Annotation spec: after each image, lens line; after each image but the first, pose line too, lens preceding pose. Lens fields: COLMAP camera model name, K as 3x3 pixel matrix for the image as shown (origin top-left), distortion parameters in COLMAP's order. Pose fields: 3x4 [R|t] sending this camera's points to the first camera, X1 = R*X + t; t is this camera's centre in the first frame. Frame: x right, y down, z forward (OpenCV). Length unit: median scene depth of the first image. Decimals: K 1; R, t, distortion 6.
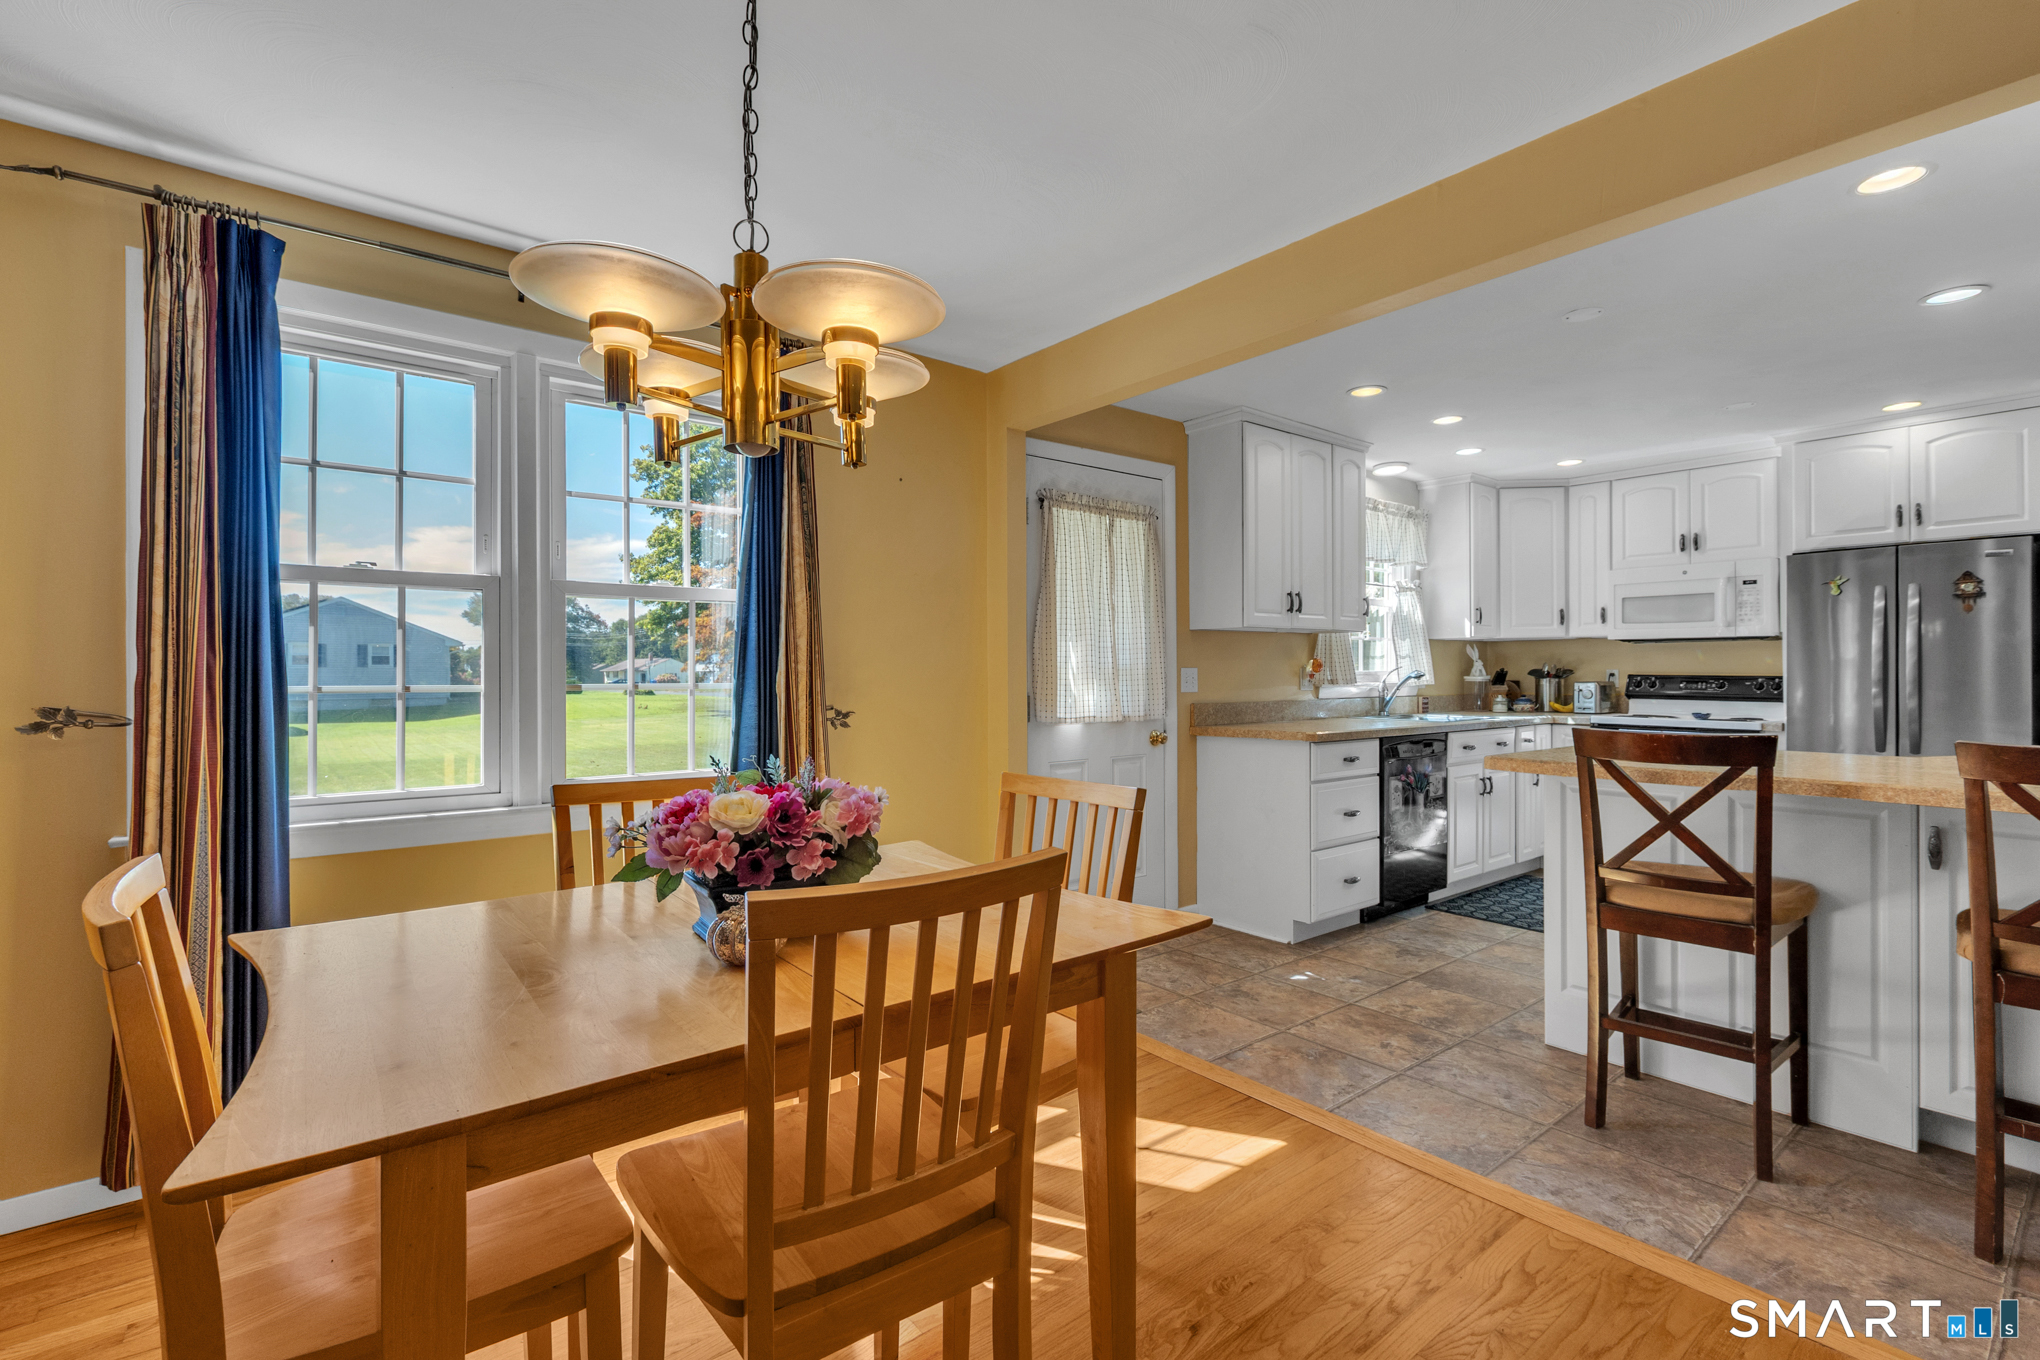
lens RADIAL K [[918.1, 0, 1012.6], [0, 918.1, 668.5], [0, 0, 1]] dist [-0.000854, -0.001096]
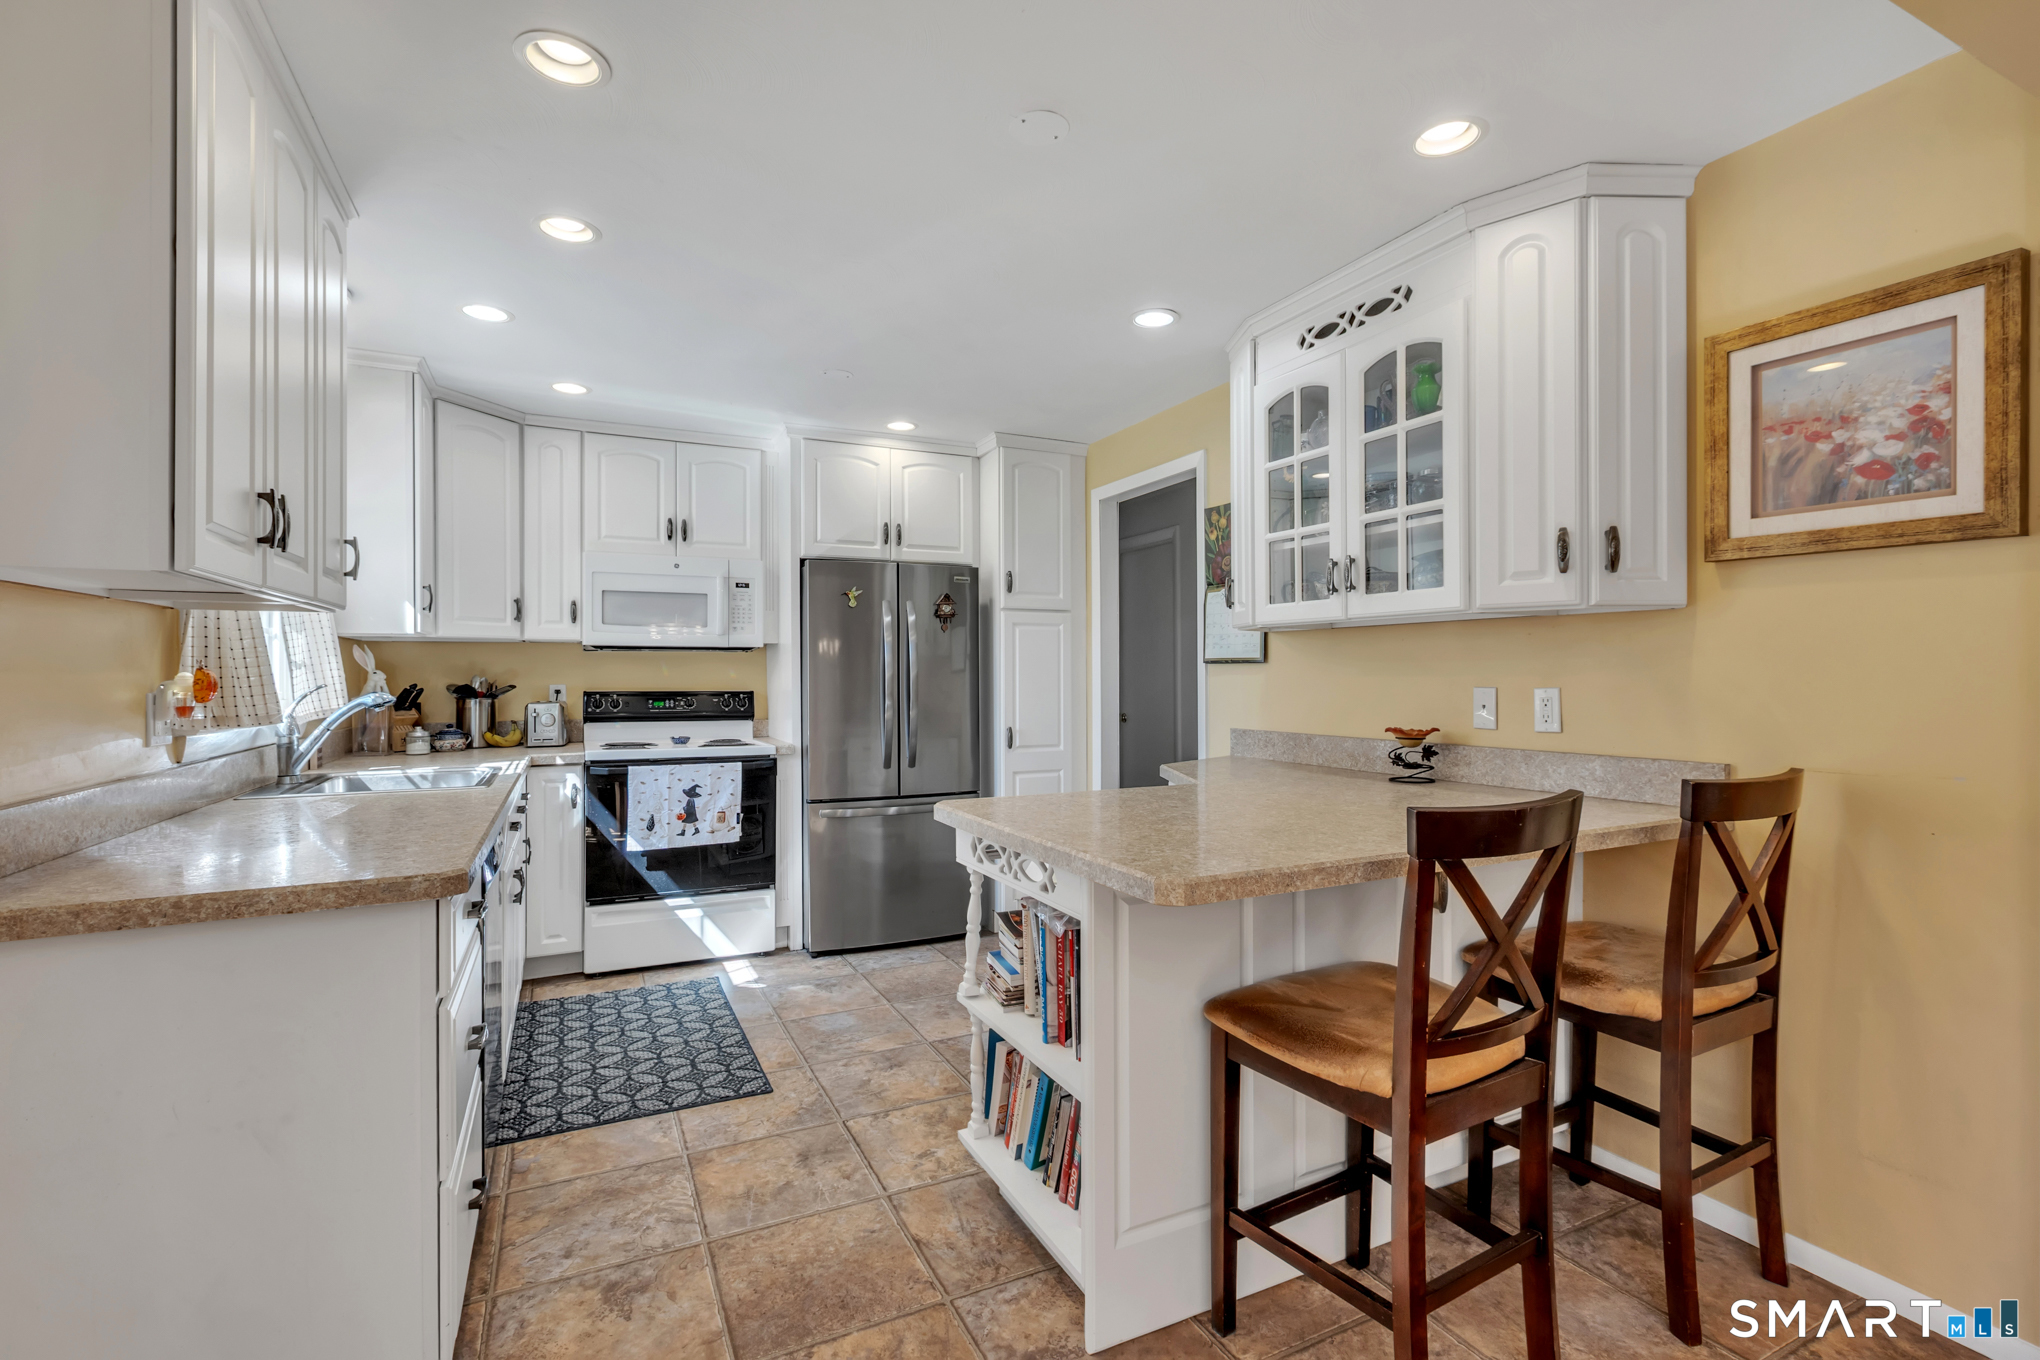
lens RADIAL K [[918.1, 0, 1013.1], [0, 918.1, 668.7], [0, 0, 1]] dist [-0.000854, -0.001096]
pose [[0.221792, 0.005703, 0.975077, 0.006850], [-0.000942, 0.999984, -0.005634, -0.010435], [-0.975094, 0.000331, 0.221793, 0.607475]]
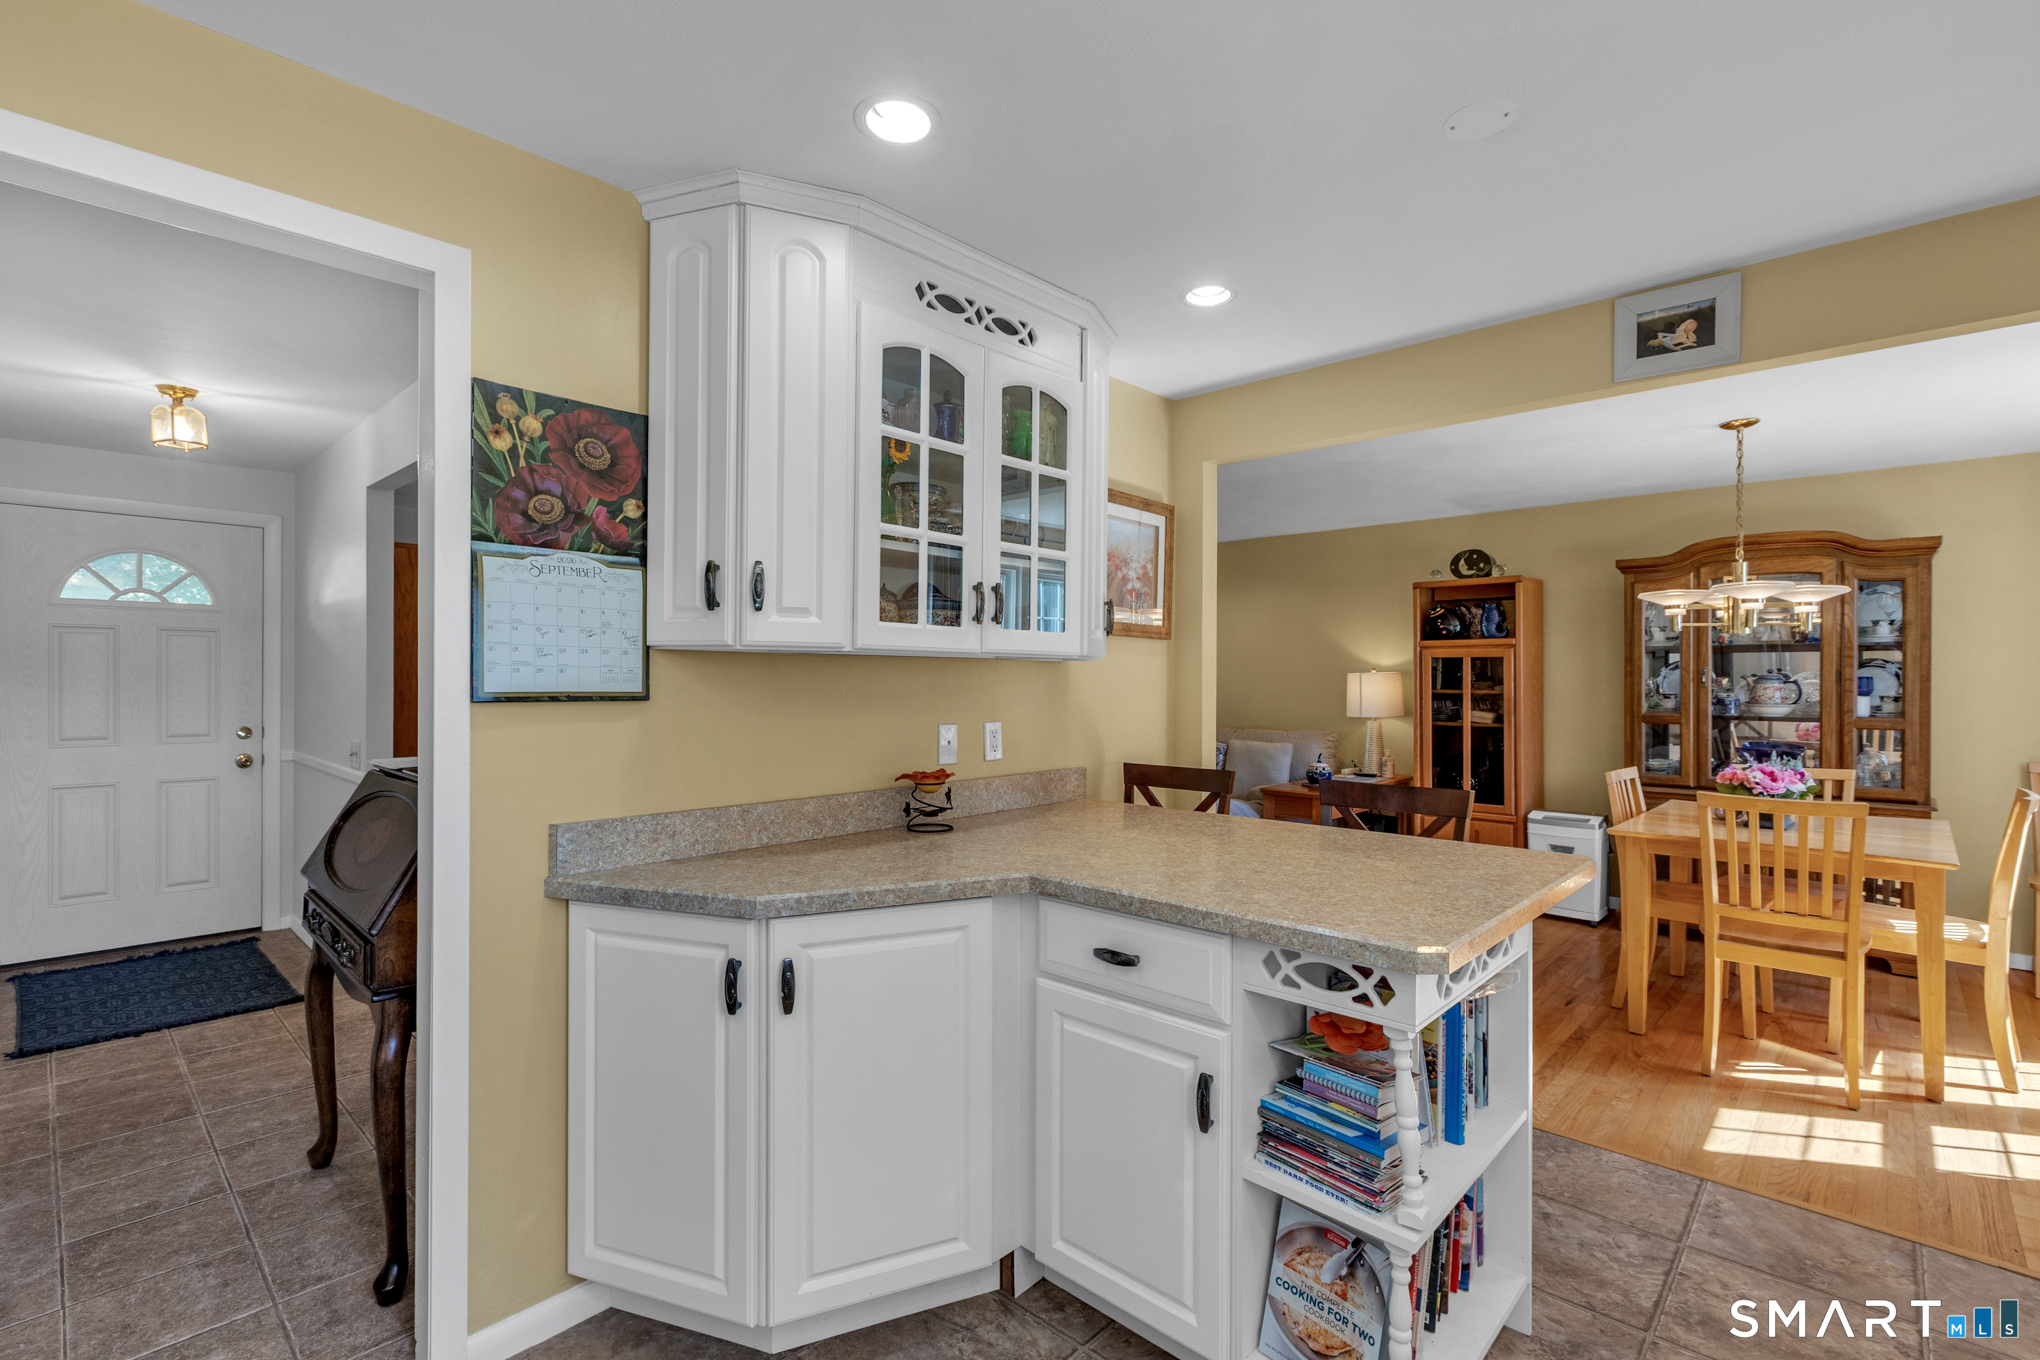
lens RADIAL K [[918.1, 0, 1029.7], [0, 918.1, 679.8], [0, 0, 1]] dist [-0.000854, -0.001096]
pose [[-0.988854, -0.001877, -0.148875, 0.675242], [-0.001185, 0.999988, -0.004737, -0.027869], [0.148883, -0.004508, -0.988845, 1.045960]]
